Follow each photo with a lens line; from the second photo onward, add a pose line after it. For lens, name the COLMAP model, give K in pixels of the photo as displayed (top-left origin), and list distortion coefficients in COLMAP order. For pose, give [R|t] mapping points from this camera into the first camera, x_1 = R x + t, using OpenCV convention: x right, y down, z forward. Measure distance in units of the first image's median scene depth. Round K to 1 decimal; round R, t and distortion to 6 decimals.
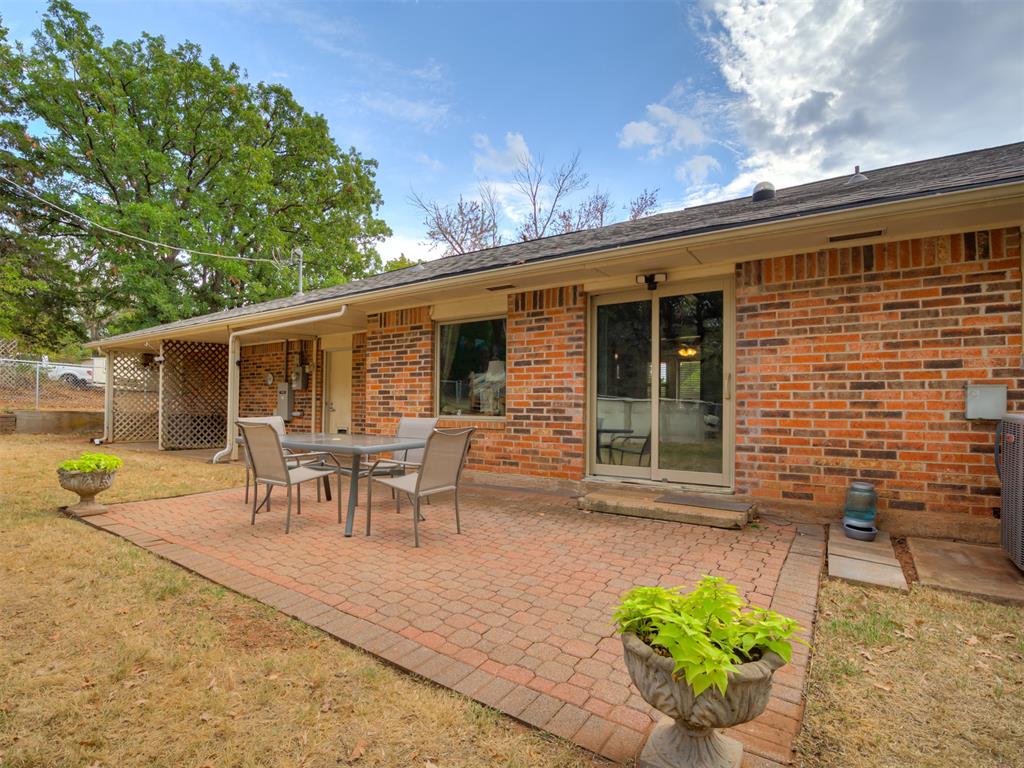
lens RADIAL K [[477.8, 0, 495.0], [0, 477.8, 401.2], [0, 0, 1]] dist [-0.024879, -0.000348]
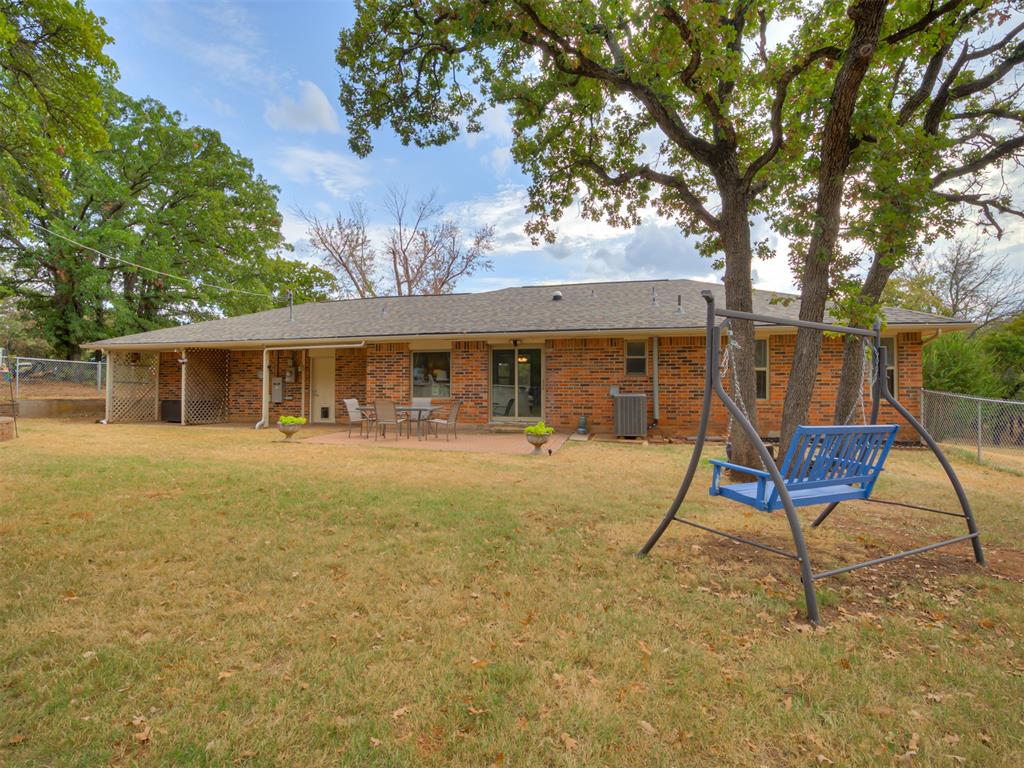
lens RADIAL K [[477.8, 0, 512.5], [0, 477.8, 383.9], [0, 0, 1]] dist [-0.024879, -0.000348]
pose [[0.924565, -0.004553, 0.380998, -0.398258], [0.003265, 0.999987, 0.004026, -0.026875], [-0.381012, -0.002478, 0.924567, -0.819067]]
